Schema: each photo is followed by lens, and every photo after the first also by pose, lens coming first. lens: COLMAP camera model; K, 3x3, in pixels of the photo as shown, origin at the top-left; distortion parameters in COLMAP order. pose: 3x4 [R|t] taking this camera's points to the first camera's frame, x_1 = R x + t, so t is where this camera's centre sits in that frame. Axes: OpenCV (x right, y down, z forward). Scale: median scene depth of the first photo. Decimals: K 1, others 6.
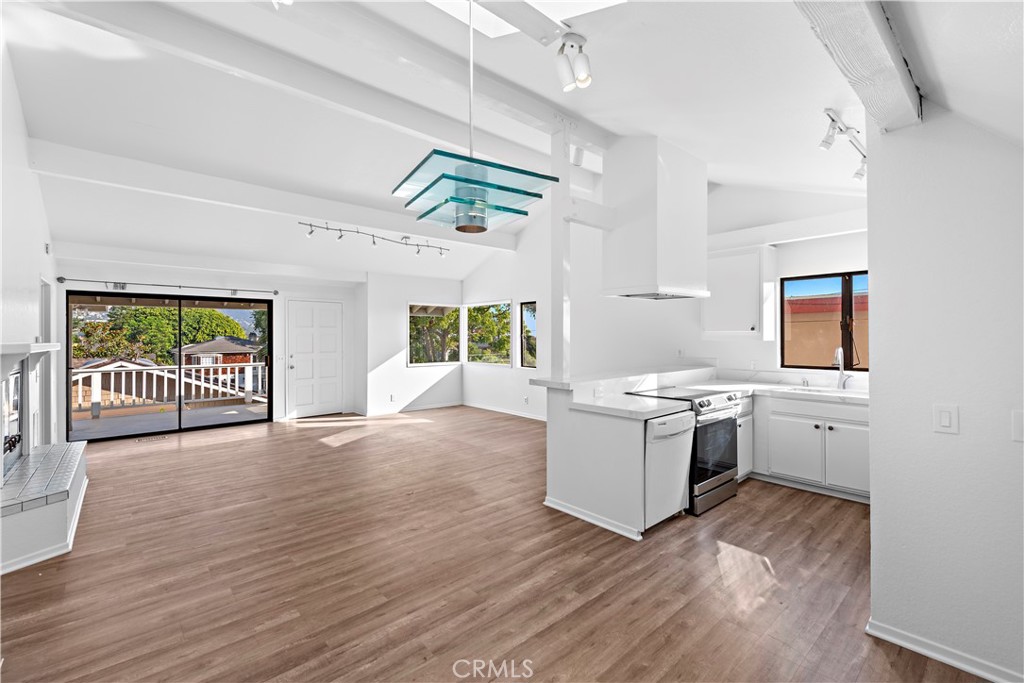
lens RADIAL K [[442.7, 0, 515.9], [0, 442.7, 335.9], [0, 0, 1]] dist [0.012698, -0.002609]
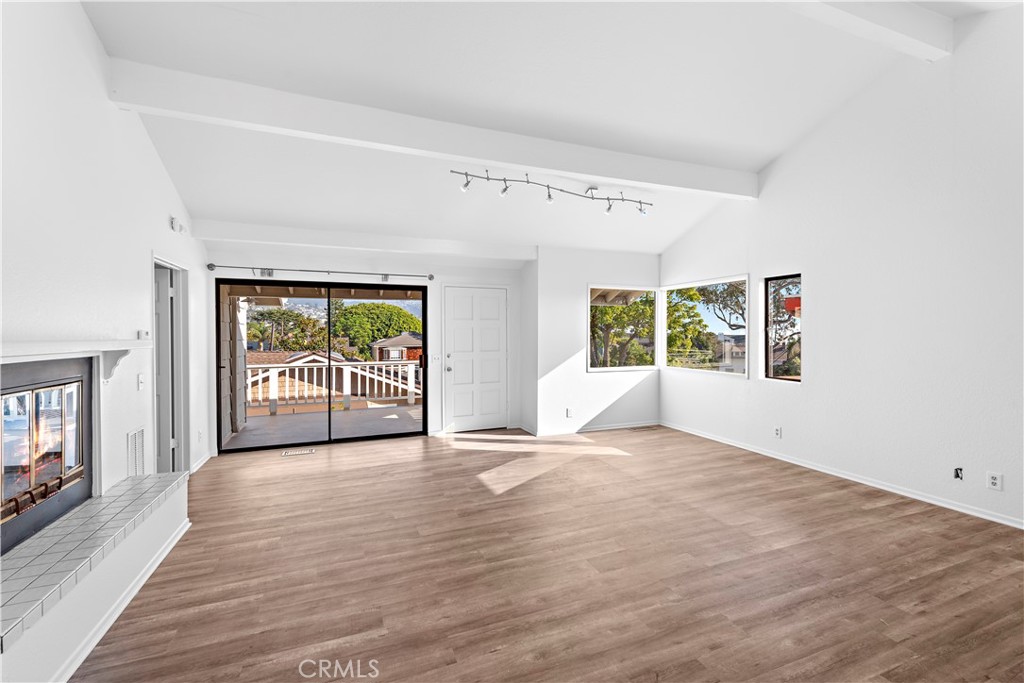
lens RADIAL K [[442.7, 0, 516.7], [0, 442.7, 336.2], [0, 0, 1]] dist [0.012698, -0.002609]
pose [[0.939923, 0.002757, -0.341376, -0.128186], [0.000908, 0.999944, 0.010574, 0.002052], [0.341386, -0.010249, 0.939867, 0.320928]]
